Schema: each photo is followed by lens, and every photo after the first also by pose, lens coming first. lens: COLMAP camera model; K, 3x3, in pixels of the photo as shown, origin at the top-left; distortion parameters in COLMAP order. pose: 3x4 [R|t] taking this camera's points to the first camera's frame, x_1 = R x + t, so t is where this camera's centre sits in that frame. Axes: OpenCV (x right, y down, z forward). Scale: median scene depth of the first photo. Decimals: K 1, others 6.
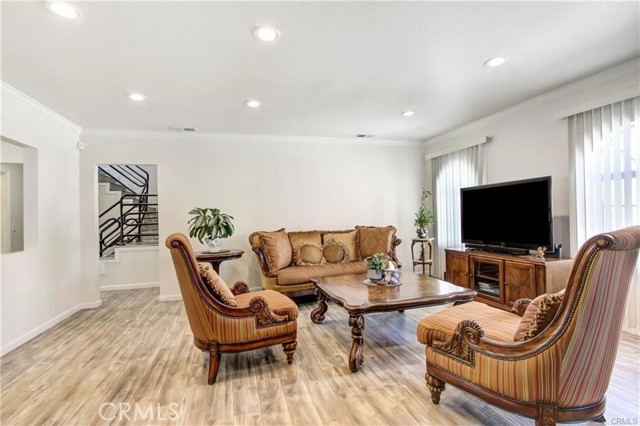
lens RADIAL K [[296.6, 0, 323.0], [0, 296.6, 210.9], [0, 0, 1]] dist [-0.005395, -0.000441]
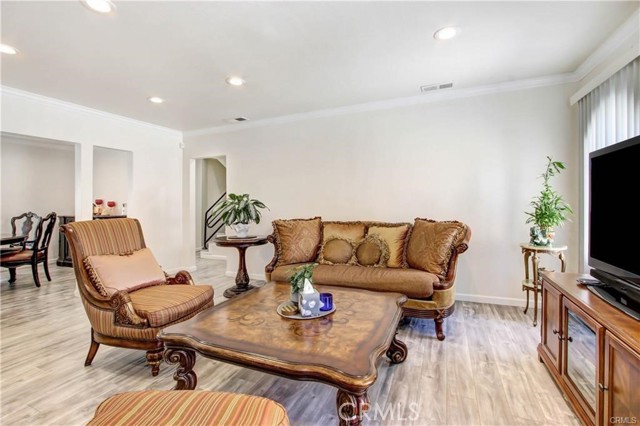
lens RADIAL K [[296.6, 0, 319.5], [0, 296.6, 201.5], [0, 0, 1]] dist [-0.005395, -0.000441]
pose [[0.773366, 0.016466, -0.633746, 0.420134], [0.001791, 0.999602, 0.028157, -0.010180], [0.633957, -0.022911, 0.773029, 0.335118]]
